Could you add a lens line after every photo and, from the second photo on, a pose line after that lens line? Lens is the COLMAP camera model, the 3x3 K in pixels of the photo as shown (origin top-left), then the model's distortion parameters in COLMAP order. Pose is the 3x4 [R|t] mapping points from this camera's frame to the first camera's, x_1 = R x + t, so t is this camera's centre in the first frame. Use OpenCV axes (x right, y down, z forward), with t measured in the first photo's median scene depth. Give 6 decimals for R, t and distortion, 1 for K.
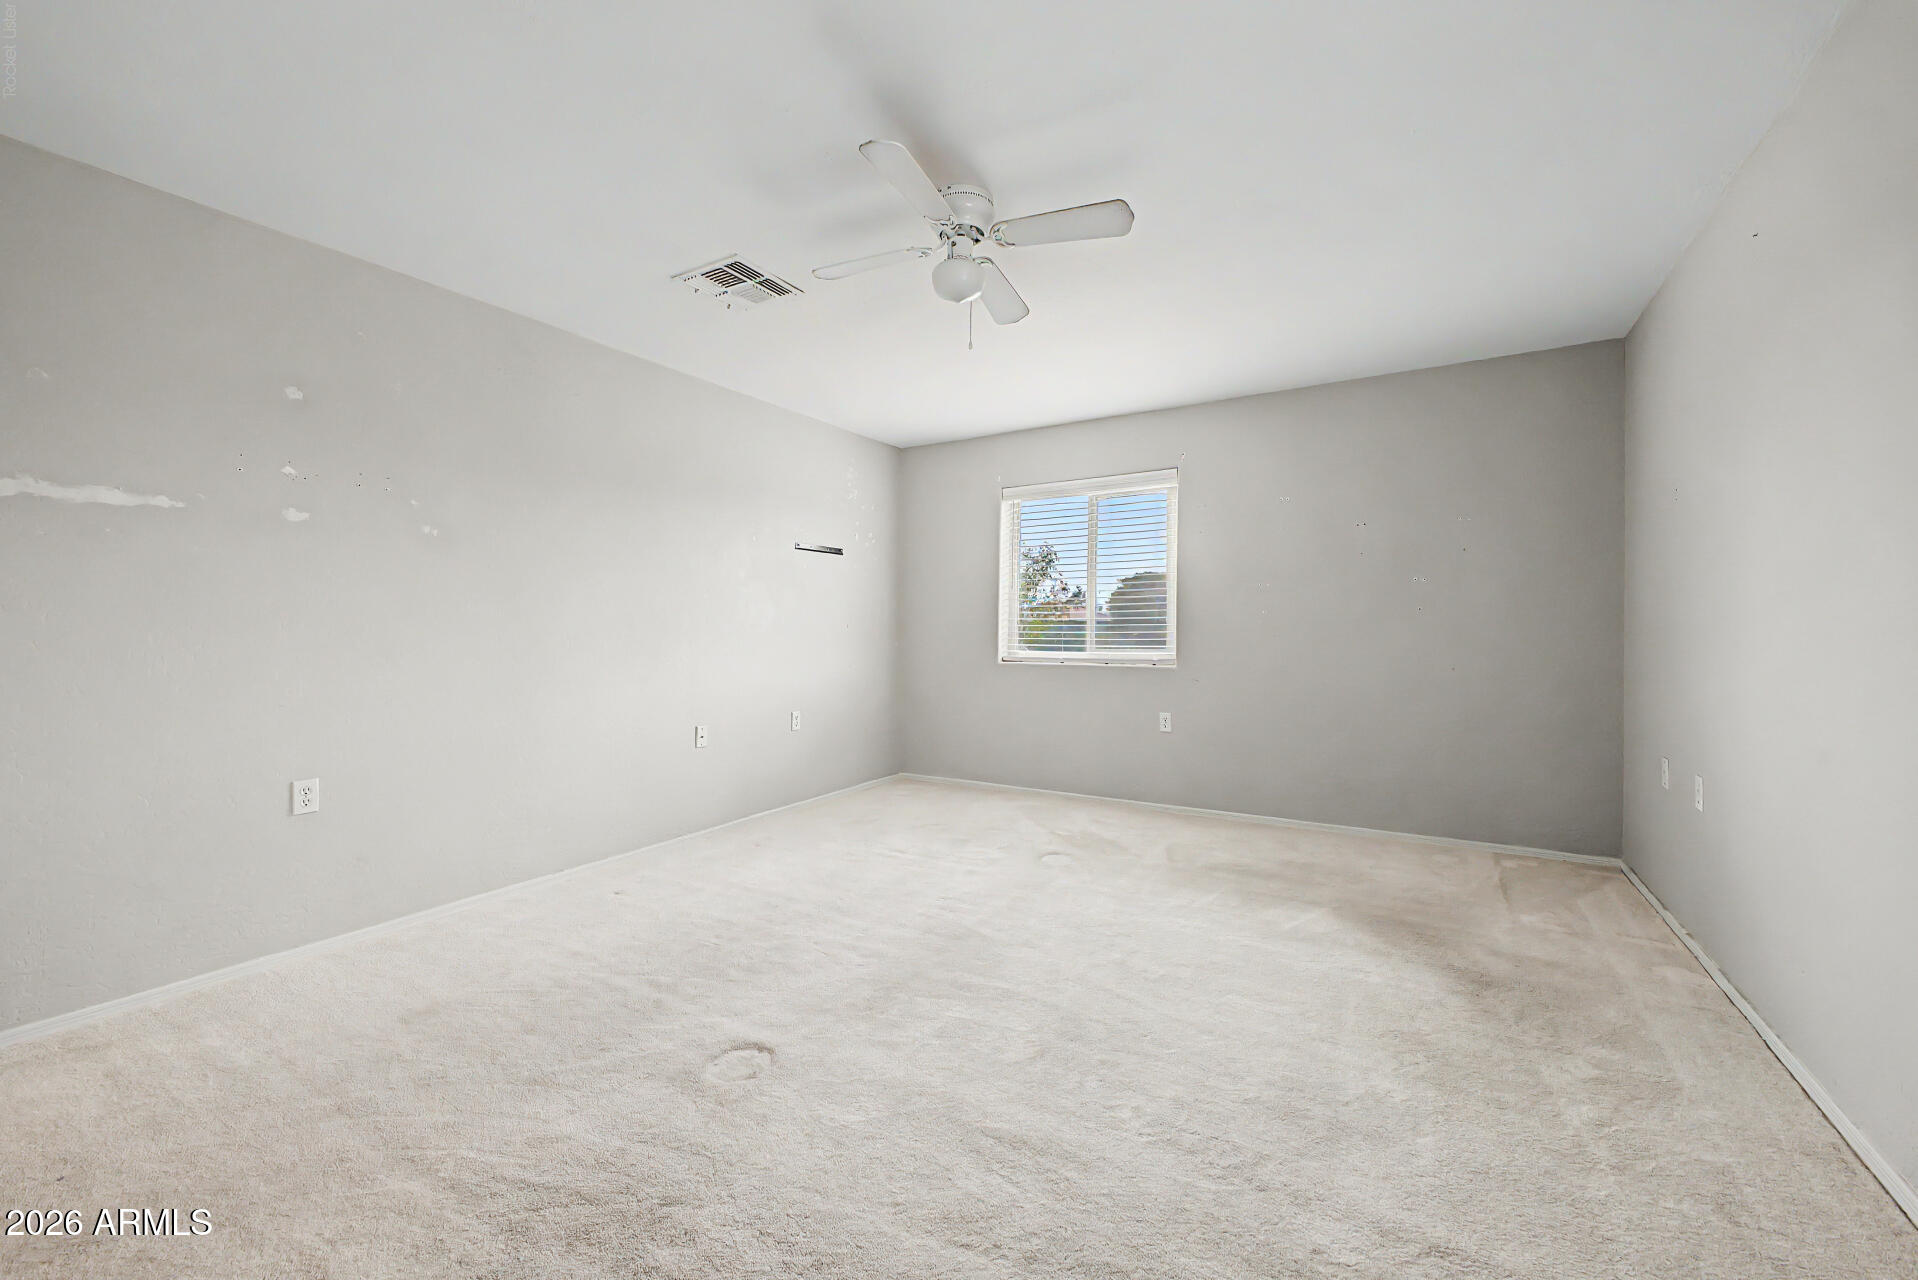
lens RADIAL K [[755.7, 0, 965.1], [0, 755.7, 634.0], [0, 0, 1]] dist [0.018465, -0.006546]
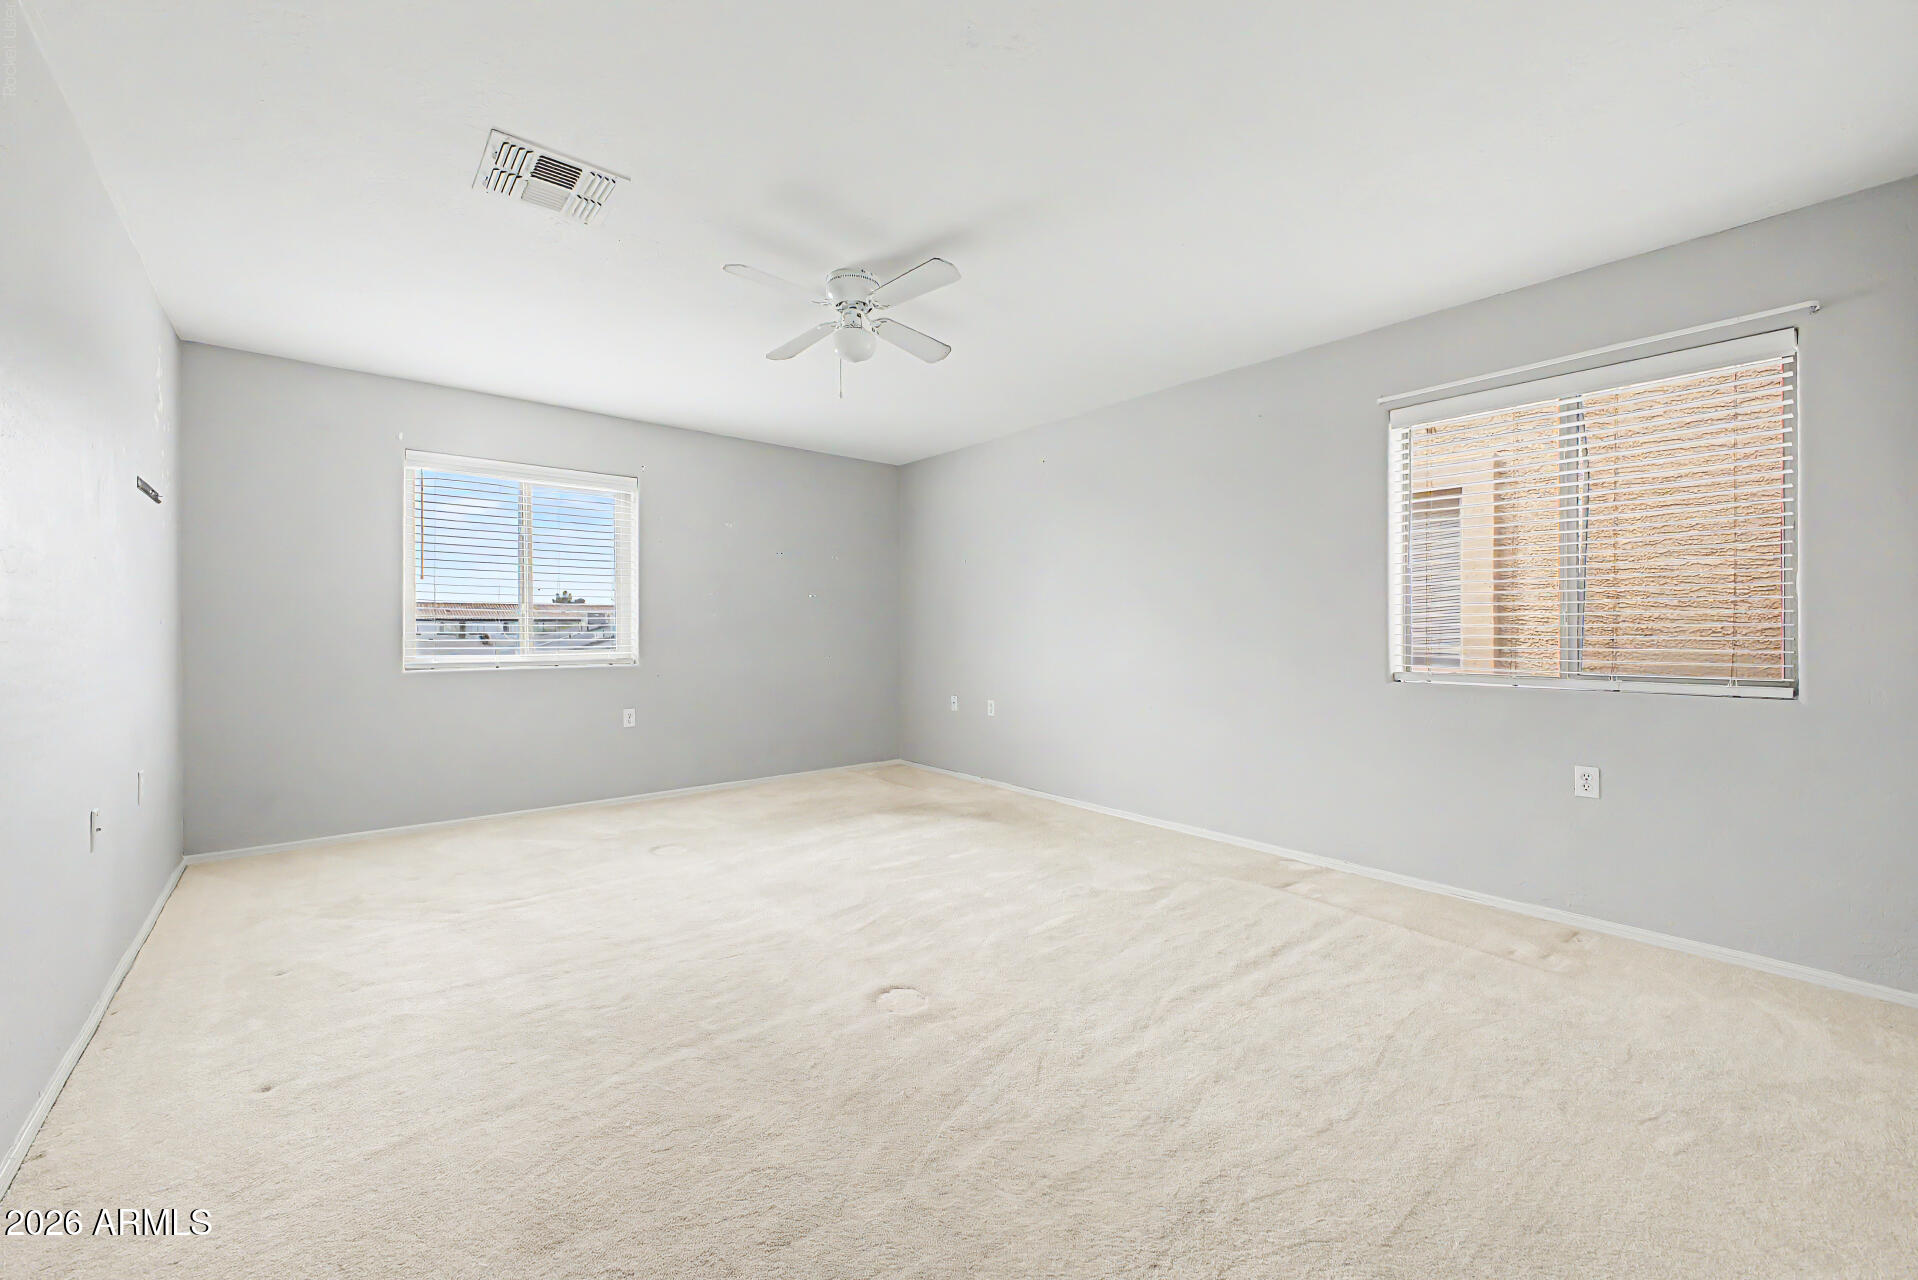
lens RADIAL K [[755.7, 0, 965.1], [0, 755.7, 634.0], [0, 0, 1]] dist [0.018465, -0.006546]
pose [[0.307910, -0.001702, 0.951414, -0.585544], [0.009243, 0.999957, -0.001203, 0.005345], [-0.951370, 0.009165, 0.307913, 0.230285]]
